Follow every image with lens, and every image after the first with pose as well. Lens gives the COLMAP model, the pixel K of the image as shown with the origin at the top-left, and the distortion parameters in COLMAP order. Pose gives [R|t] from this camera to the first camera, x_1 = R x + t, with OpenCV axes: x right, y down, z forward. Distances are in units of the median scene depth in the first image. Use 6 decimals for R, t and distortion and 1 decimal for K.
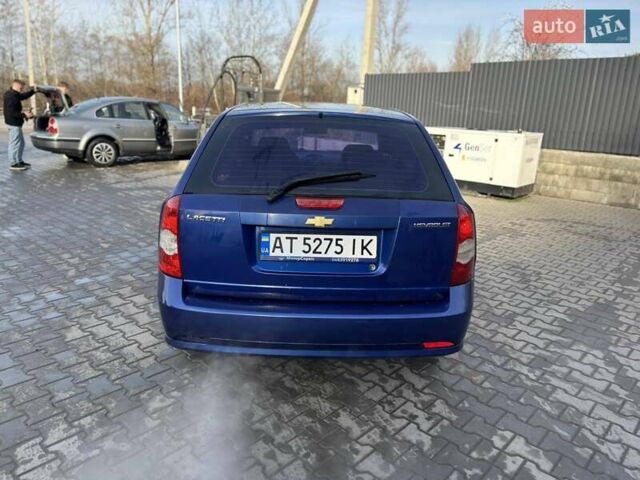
lens RADIAL K [[482.0, 0, 327.1], [0, 482.0, 239.4], [0, 0, 1]] dist [0.028934, -0.002914]
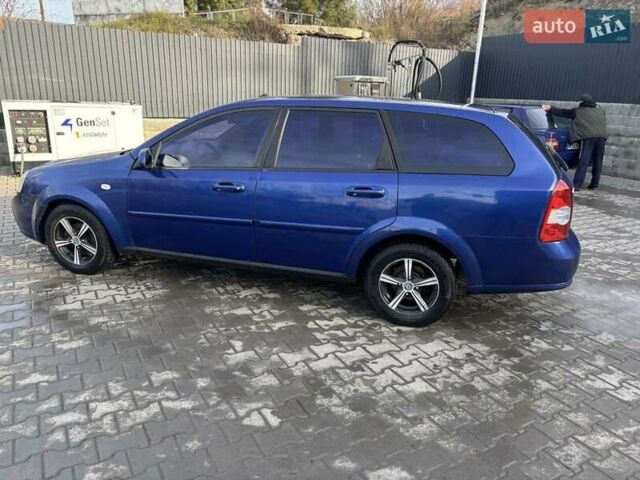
lens RADIAL K [[482.0, 0, 327.1], [0, 482.0, 239.4], [0, 0, 1]] dist [0.028934, -0.002914]
pose [[0.285006, -0.304733, 0.908796, -0.840847], [0.228181, 0.942431, 0.244452, -0.190553], [-0.930970, 0.137700, 0.338133, 0.564726]]
